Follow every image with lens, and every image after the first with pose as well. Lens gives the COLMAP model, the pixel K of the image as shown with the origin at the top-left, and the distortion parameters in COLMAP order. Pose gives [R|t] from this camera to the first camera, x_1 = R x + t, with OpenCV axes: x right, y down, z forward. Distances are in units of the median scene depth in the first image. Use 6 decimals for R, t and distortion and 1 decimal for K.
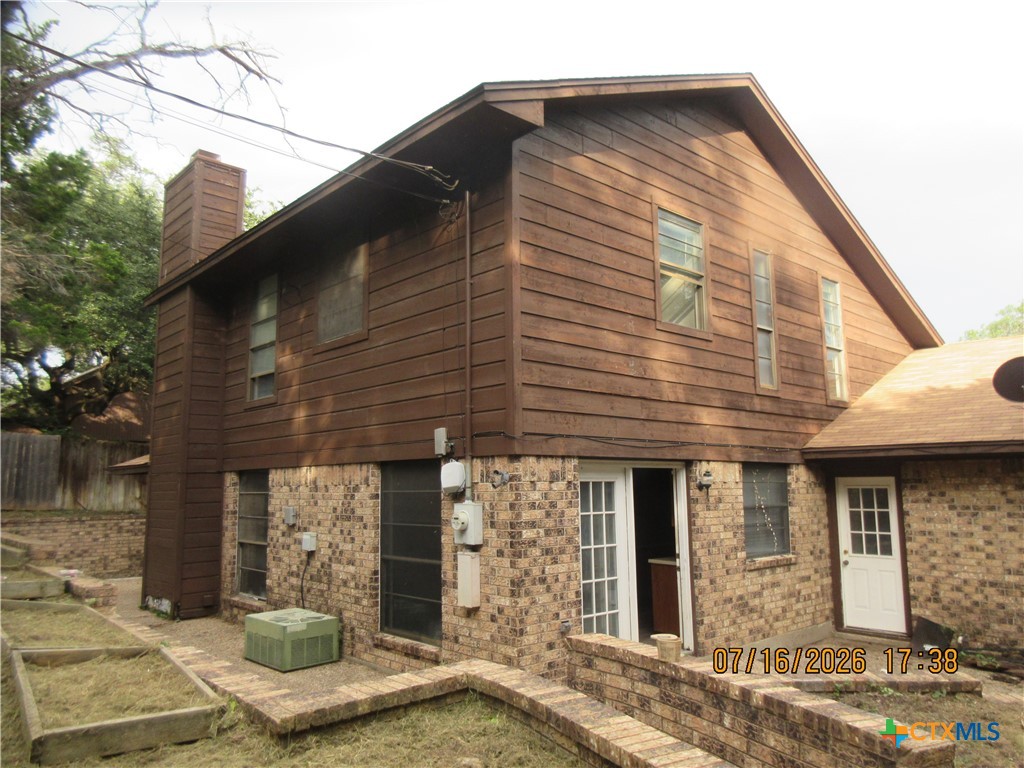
lens RADIAL K [[749.8, 0, 508.0], [0, 749.8, 378.6], [0, 0, 1]] dist [-0.011979, 0.014043]
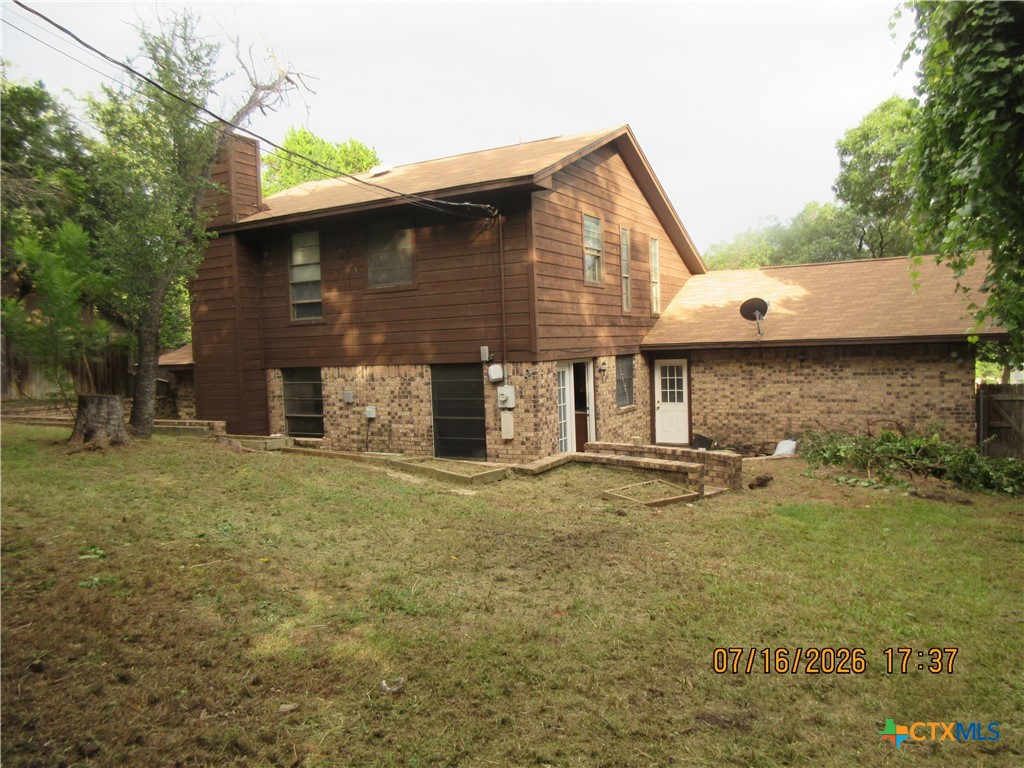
lens RADIAL K [[749.8, 0, 503.7], [0, 749.8, 373.8], [0, 0, 1]] dist [-0.011979, 0.014043]
pose [[0.951828, -0.038623, 0.304191, -0.502156], [-0.014892, 0.985042, 0.171669, -0.152580], [-0.306272, -0.167929, 0.937015, -0.617440]]
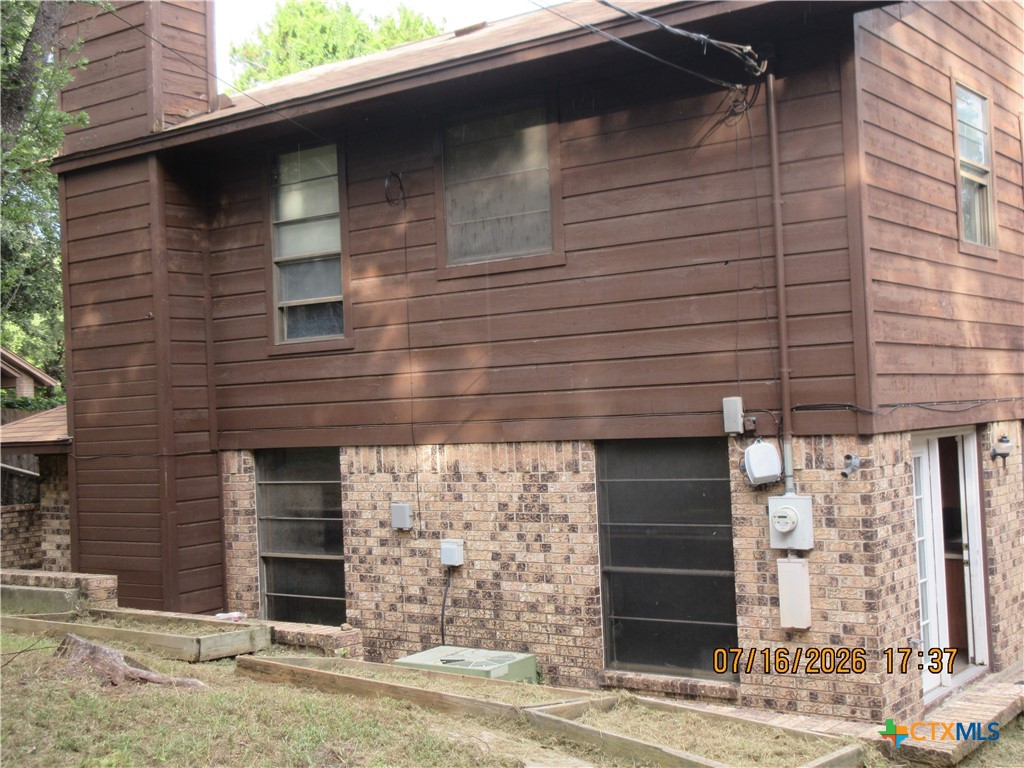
lens RADIAL K [[1318.0, 0, 510.4], [0, 1318.0, 376.3], [0, 0, 1]] dist [0.013090, 0.000000]
pose [[0.979764, -0.025785, 0.198490, -0.470829], [0.003562, 0.993756, 0.111514, -0.084973], [-0.200126, -0.108550, 0.973738, -0.194754]]
